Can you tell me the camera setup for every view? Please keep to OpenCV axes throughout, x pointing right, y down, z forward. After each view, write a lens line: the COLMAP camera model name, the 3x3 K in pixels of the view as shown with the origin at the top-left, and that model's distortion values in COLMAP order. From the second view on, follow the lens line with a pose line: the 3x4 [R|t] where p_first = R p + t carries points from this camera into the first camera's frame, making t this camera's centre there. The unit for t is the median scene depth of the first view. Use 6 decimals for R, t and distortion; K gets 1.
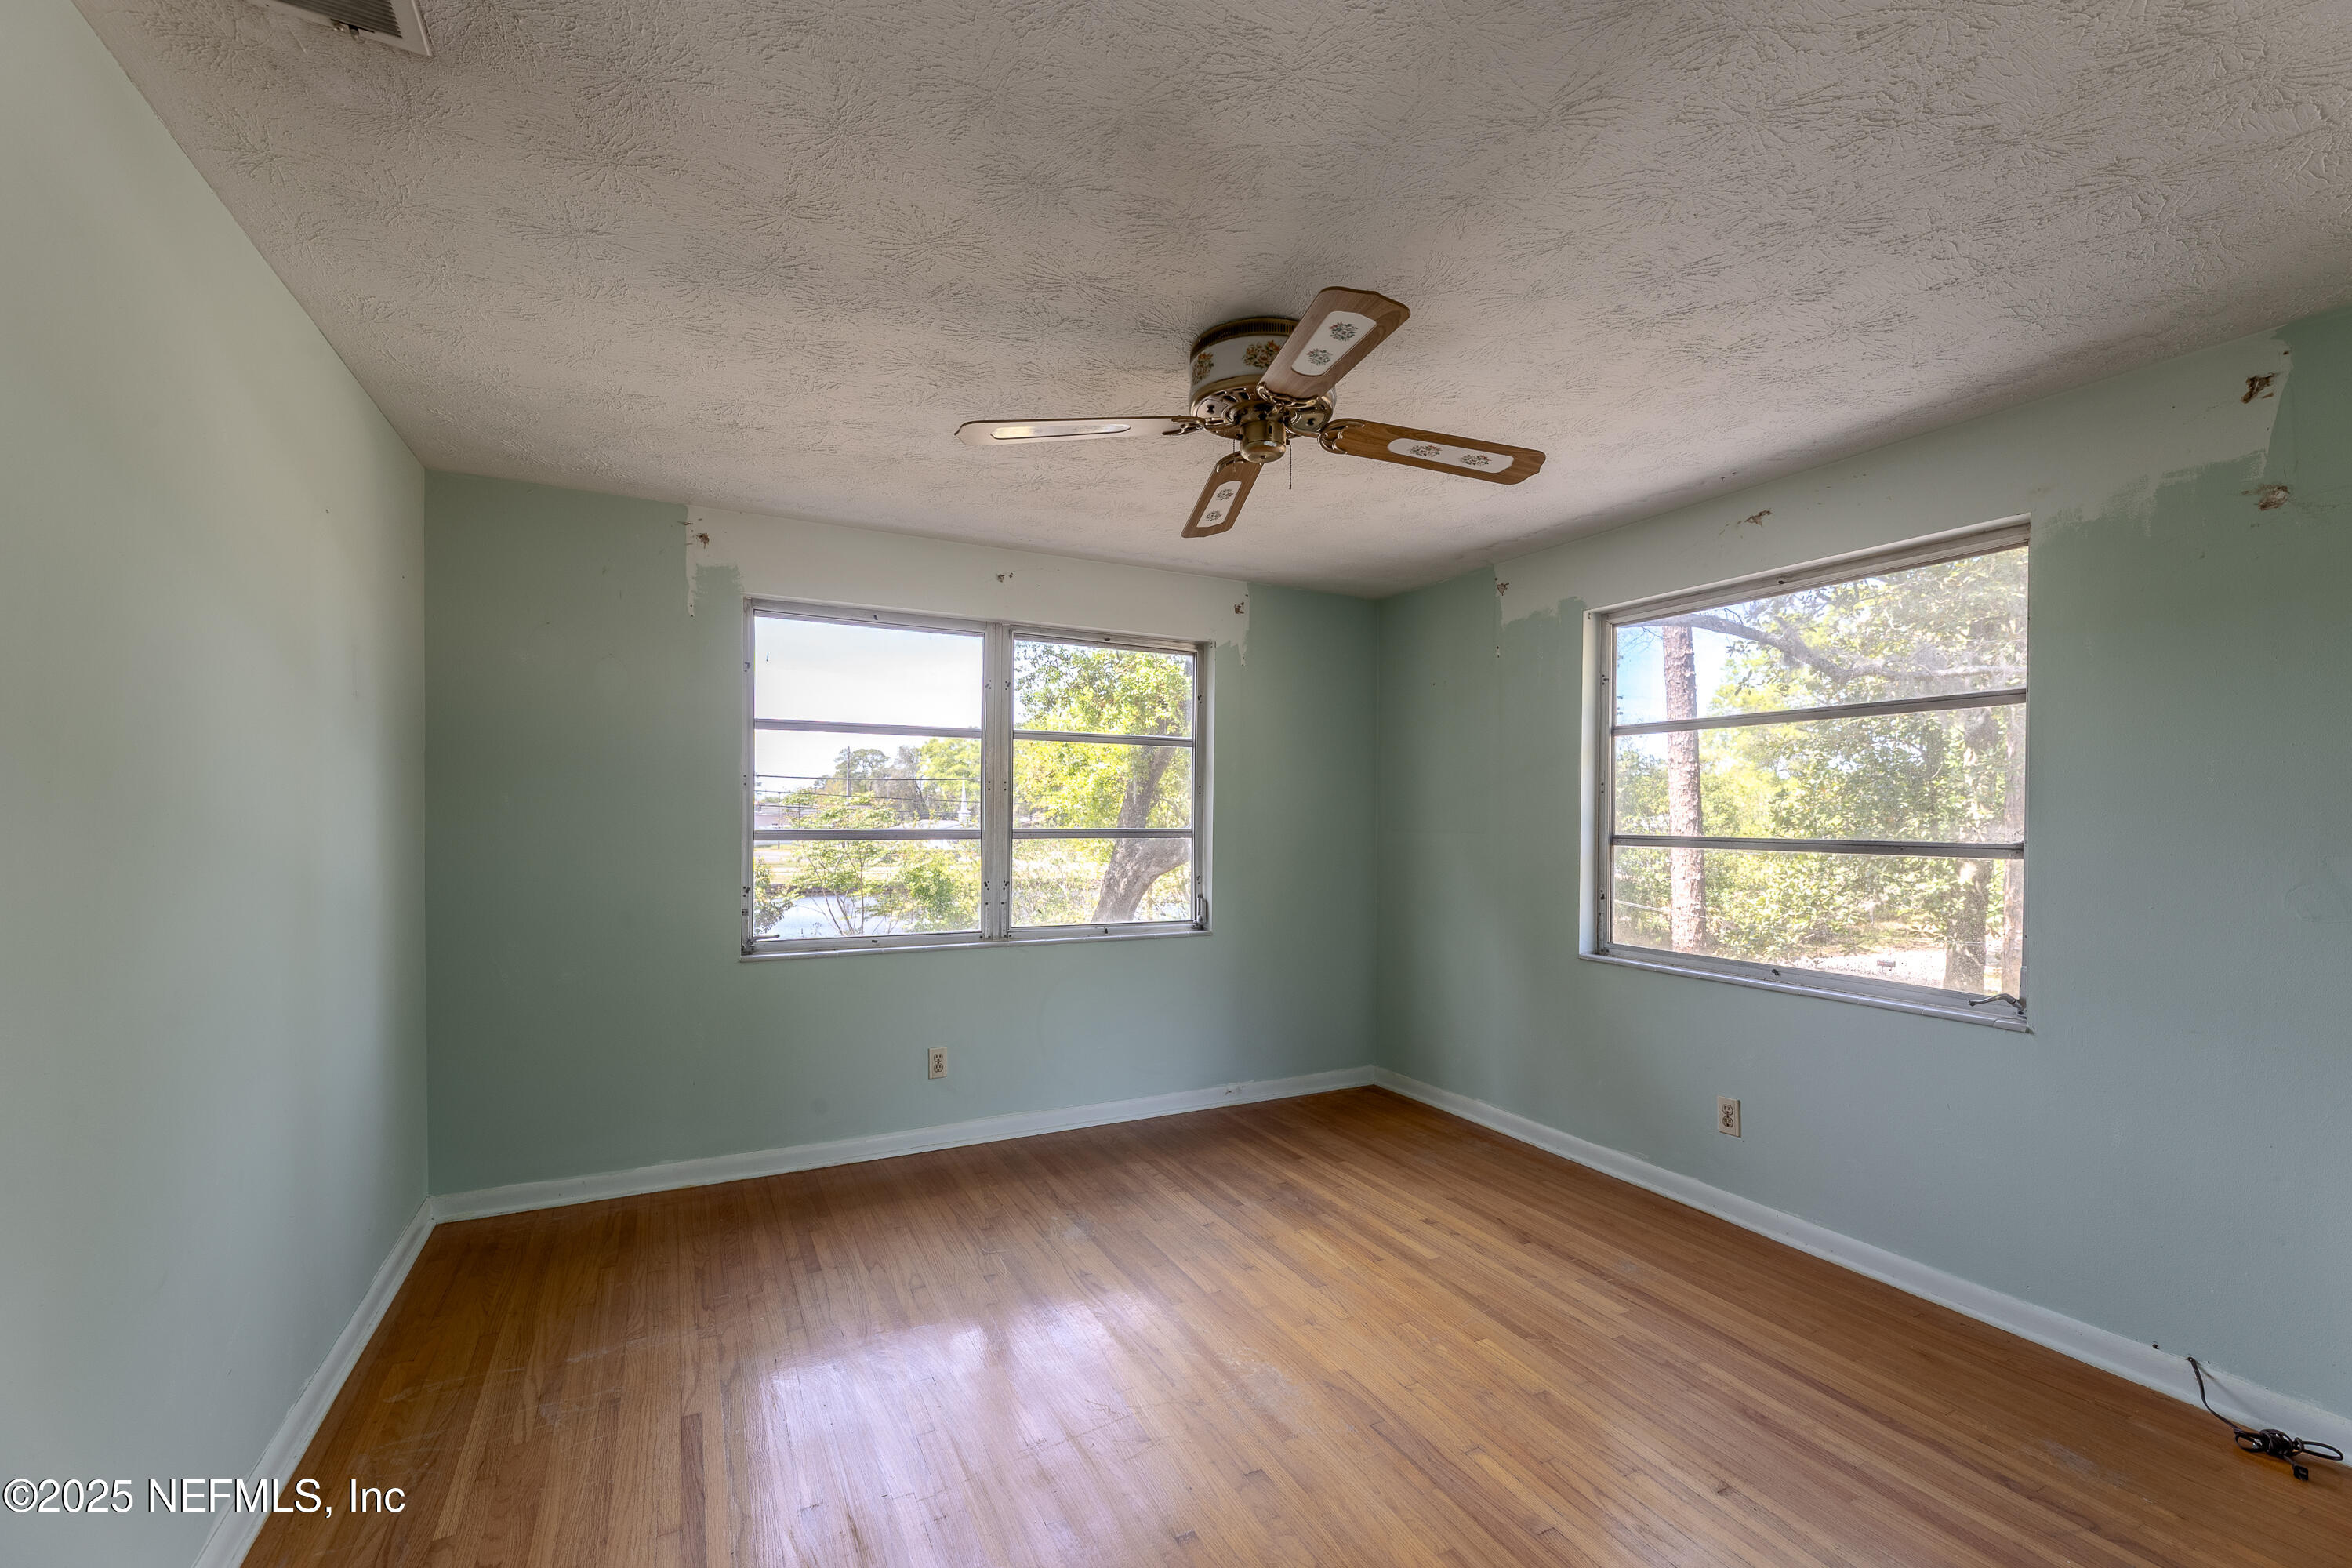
lens RADIAL K [[961.2, 0, 1182.7], [0, 961.2, 818.9], [0, 0, 1]] dist [-0.000889, 0.000018]
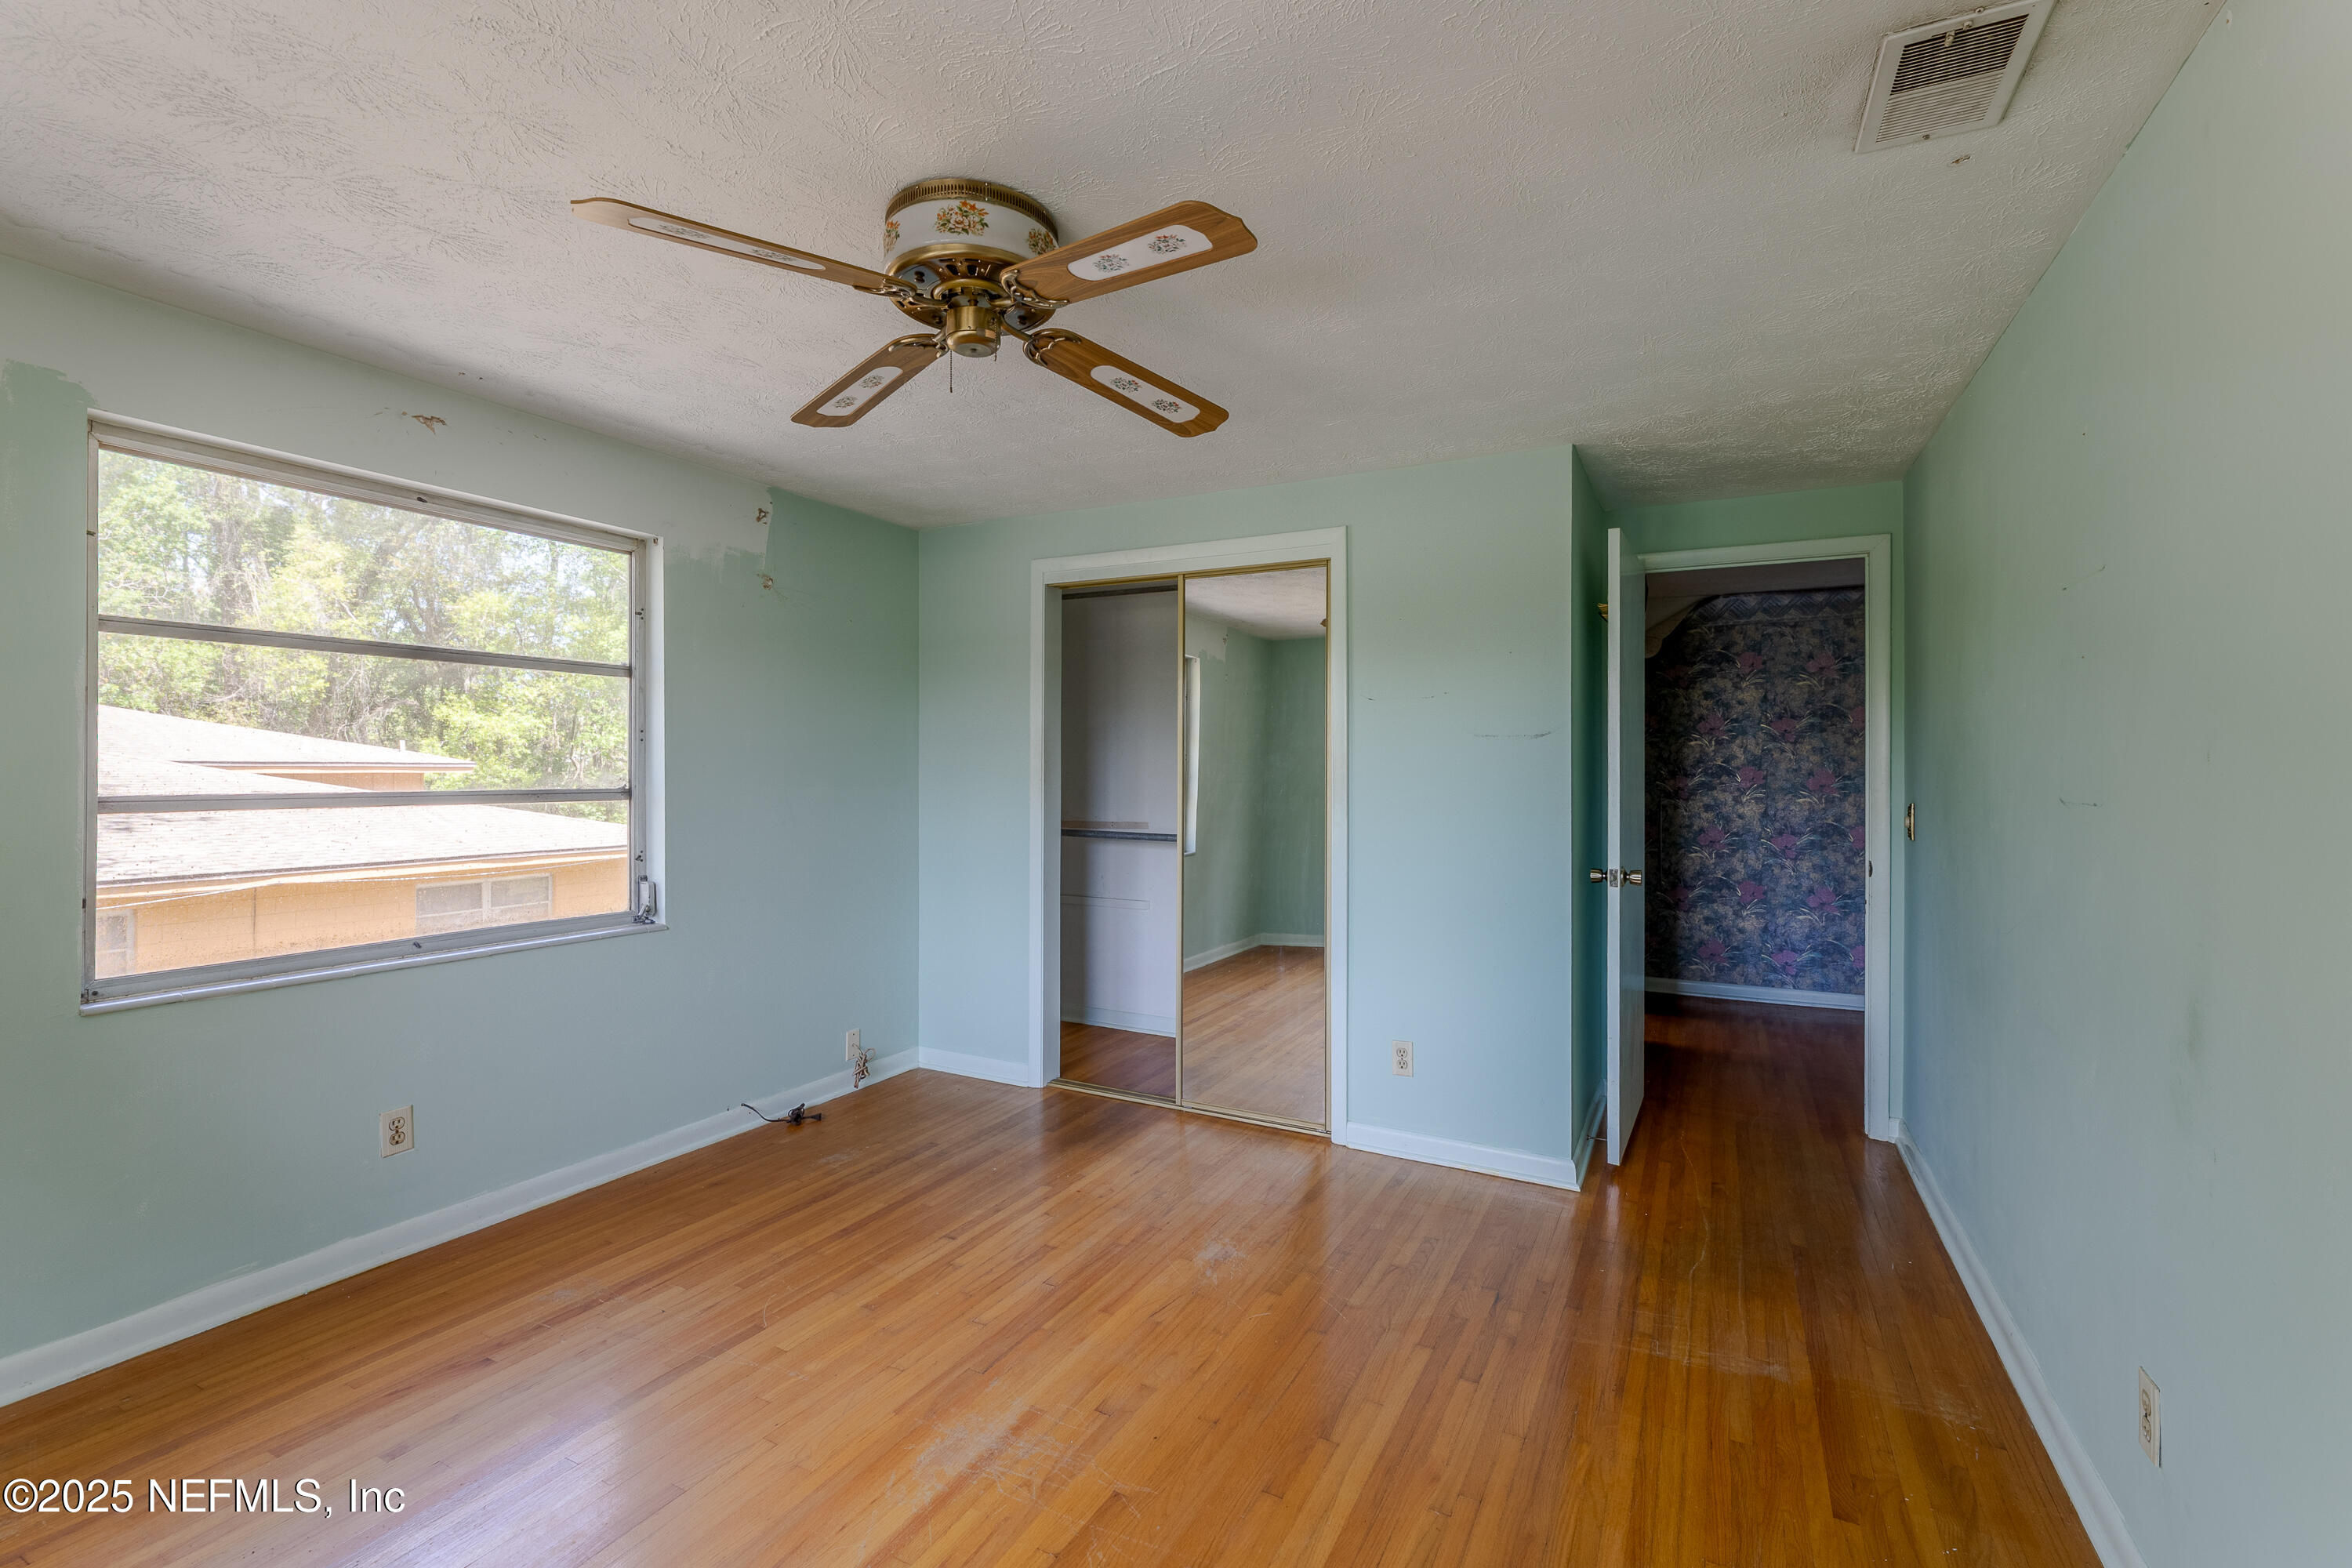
lens RADIAL K [[966.5, 0, 1176.8], [0, 966.5, 773.8], [0, 0, 1]] dist [0.000448, 0.000562]
pose [[-0.552640, -0.005182, 0.833404, -0.566870], [0.002010, 0.999969, 0.007551, -0.001218], [-0.833417, 0.005848, -0.552613, 1.046165]]
